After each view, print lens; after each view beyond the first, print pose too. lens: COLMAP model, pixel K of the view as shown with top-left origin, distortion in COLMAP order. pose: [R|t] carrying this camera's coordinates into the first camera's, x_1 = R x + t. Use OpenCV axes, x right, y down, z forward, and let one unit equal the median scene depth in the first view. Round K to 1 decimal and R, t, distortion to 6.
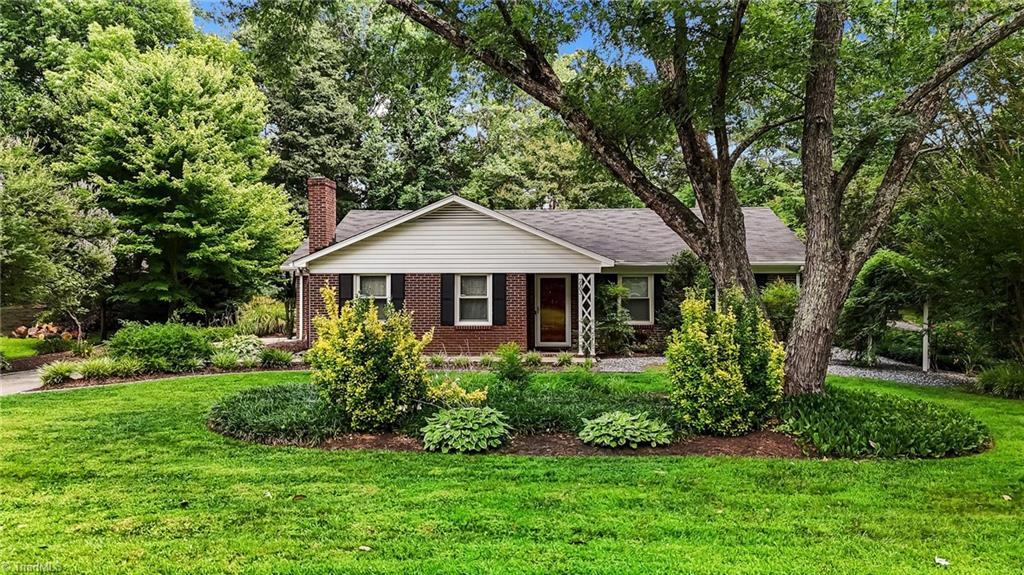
lens RADIAL K [[753.1, 0, 512.0], [0, 753.1, 287.5], [0, 0, 1]] dist [0.030639, -0.002913]
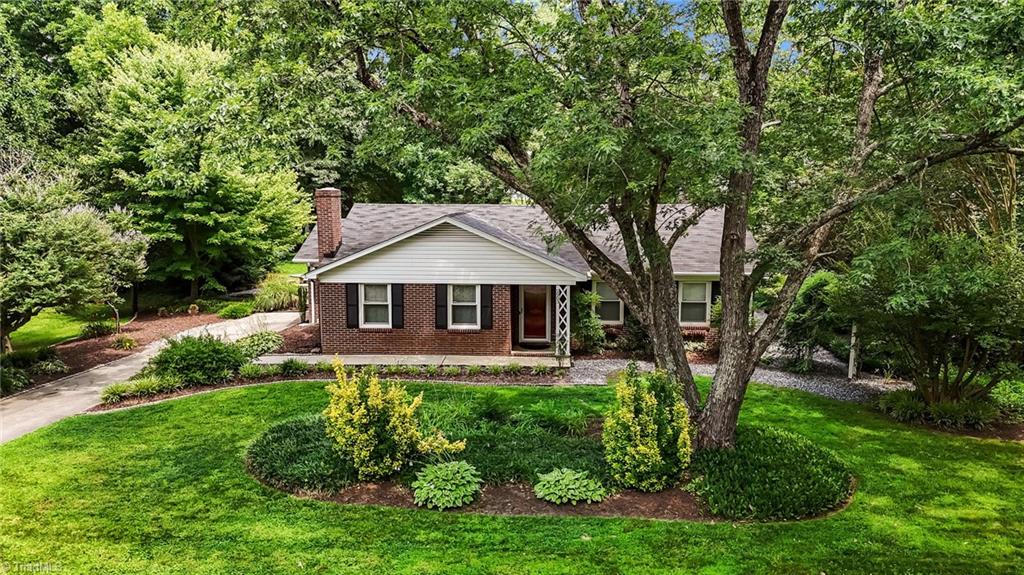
lens RADIAL K [[753.1, 0, 512.0], [0, 753.1, 287.5], [0, 0, 1]] dist [0.030639, -0.002913]
pose [[0.999948, 0.001516, -0.010118, 0.033308], [-0.000124, 0.990693, 0.136116, -0.169521], [0.010230, -0.136108, 0.990641, -0.125340]]
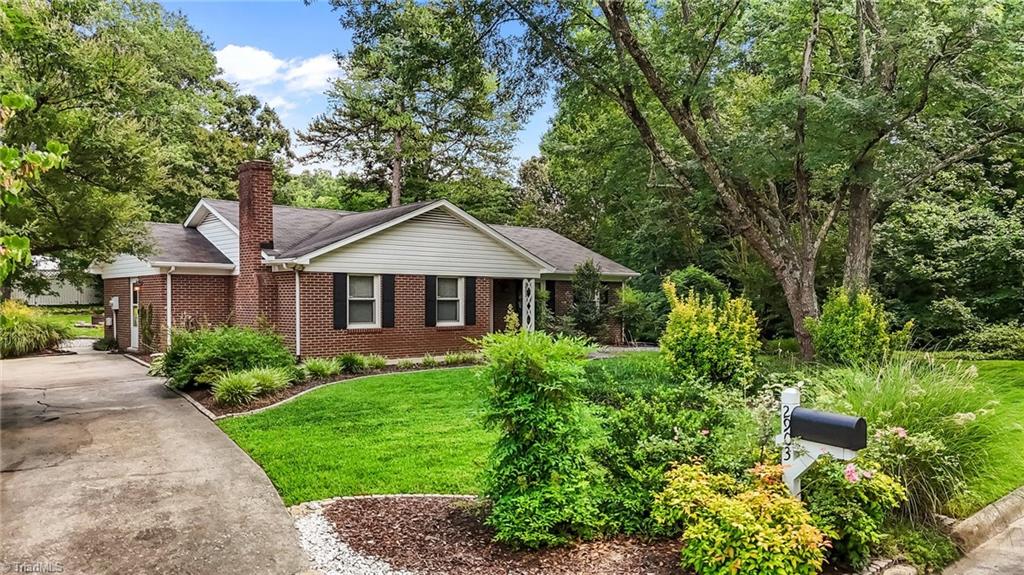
lens RADIAL K [[753.1, 0, 512.0], [0, 753.1, 287.5], [0, 0, 1]] dist [0.030639, -0.002913]
pose [[0.699167, 0.012803, 0.714844, -0.741631], [-0.010780, 0.999915, -0.007366, 0.004307], [-0.714877, -0.002556, 0.699245, 0.215060]]
